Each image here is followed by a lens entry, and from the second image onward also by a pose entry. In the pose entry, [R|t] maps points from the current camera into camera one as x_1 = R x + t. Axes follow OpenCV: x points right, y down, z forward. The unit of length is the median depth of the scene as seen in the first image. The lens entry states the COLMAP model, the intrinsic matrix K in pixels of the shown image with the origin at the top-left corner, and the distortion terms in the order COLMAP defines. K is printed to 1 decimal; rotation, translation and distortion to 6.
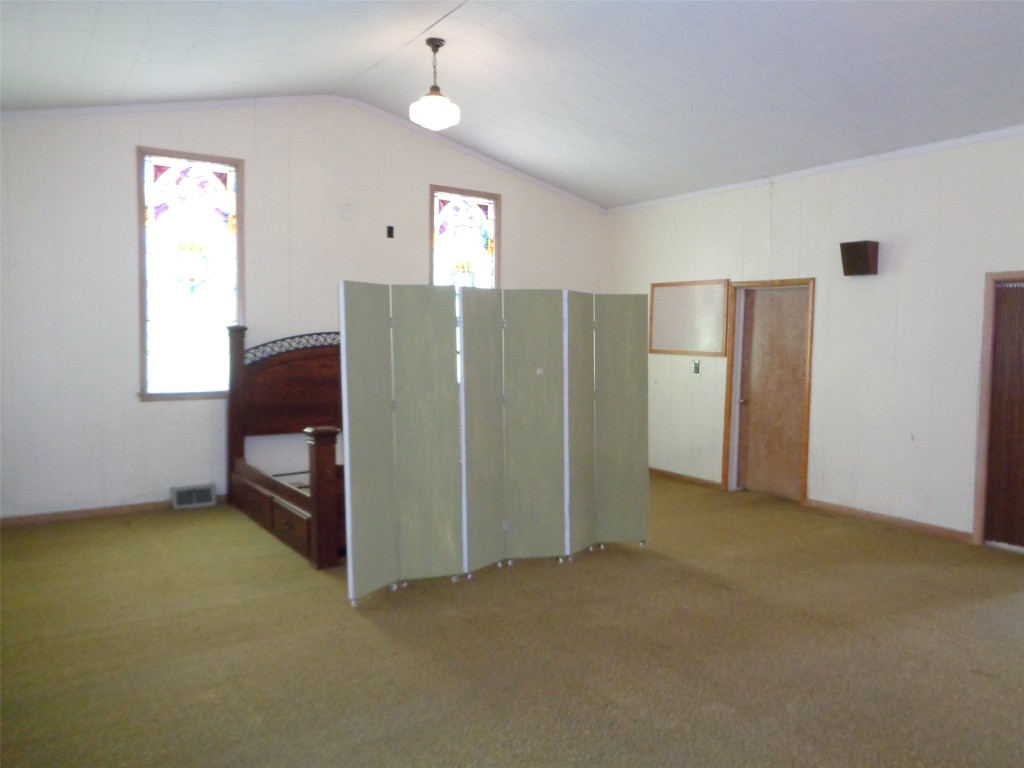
lens RADIAL K [[776.0, 0, 516.8], [0, 776.0, 385.8], [0, 0, 1]] dist [0.000214, 0.002427]
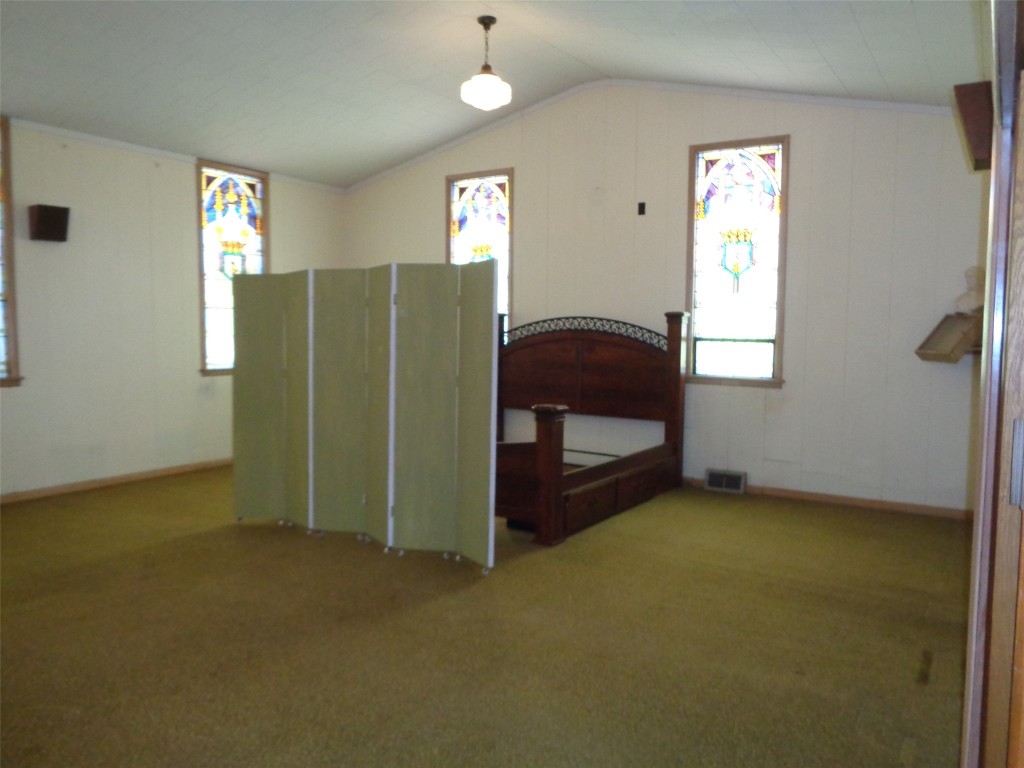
lens RADIAL K [[776.0, 0, 516.8], [0, 776.0, 385.8], [0, 0, 1]] dist [0.000214, 0.002427]
pose [[0.394682, 0.065188, -0.916503, 0.701918], [-0.060540, 0.997157, 0.044854, -0.020427], [0.916821, 0.037782, 0.397506, 0.542888]]
